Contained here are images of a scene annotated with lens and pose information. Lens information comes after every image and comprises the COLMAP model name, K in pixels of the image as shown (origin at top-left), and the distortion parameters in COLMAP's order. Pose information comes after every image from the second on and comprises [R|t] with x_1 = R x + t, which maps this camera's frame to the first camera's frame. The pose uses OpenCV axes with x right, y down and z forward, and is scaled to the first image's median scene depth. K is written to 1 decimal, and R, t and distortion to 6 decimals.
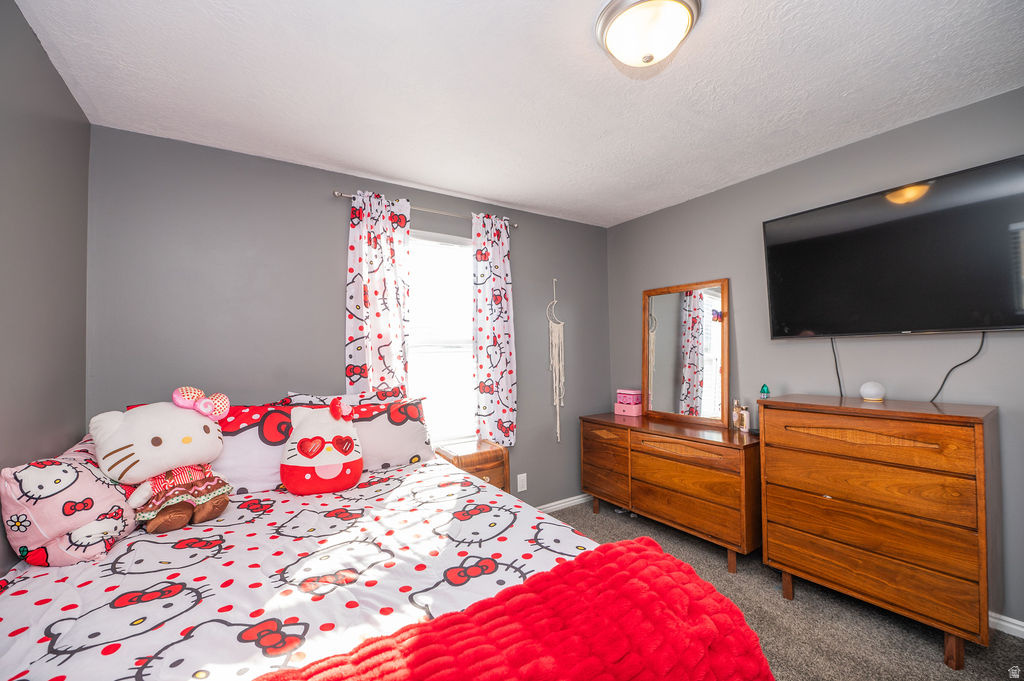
lens RADIAL K [[416.0, 0, 517.4], [0, 416.0, 336.1], [0, 0, 1]] dist [-0.014792, -0.000198]
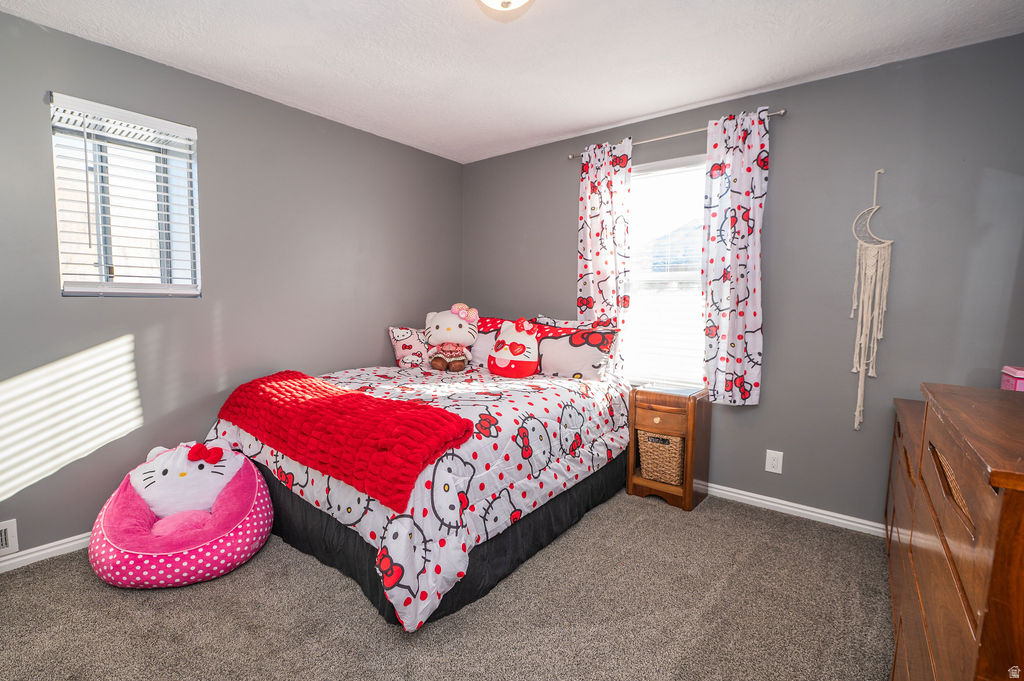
lens RADIAL K [[456.2, 0, 461.8], [0, 456.2, 338.9], [0, 0, 1]] dist [-0.015471, -0.000078]
pose [[0.261584, 0.104823, -0.959472, 0.792872], [0.016149, 0.993471, 0.112940, 0.033550], [0.965046, -0.045038, 0.258183, 0.303440]]
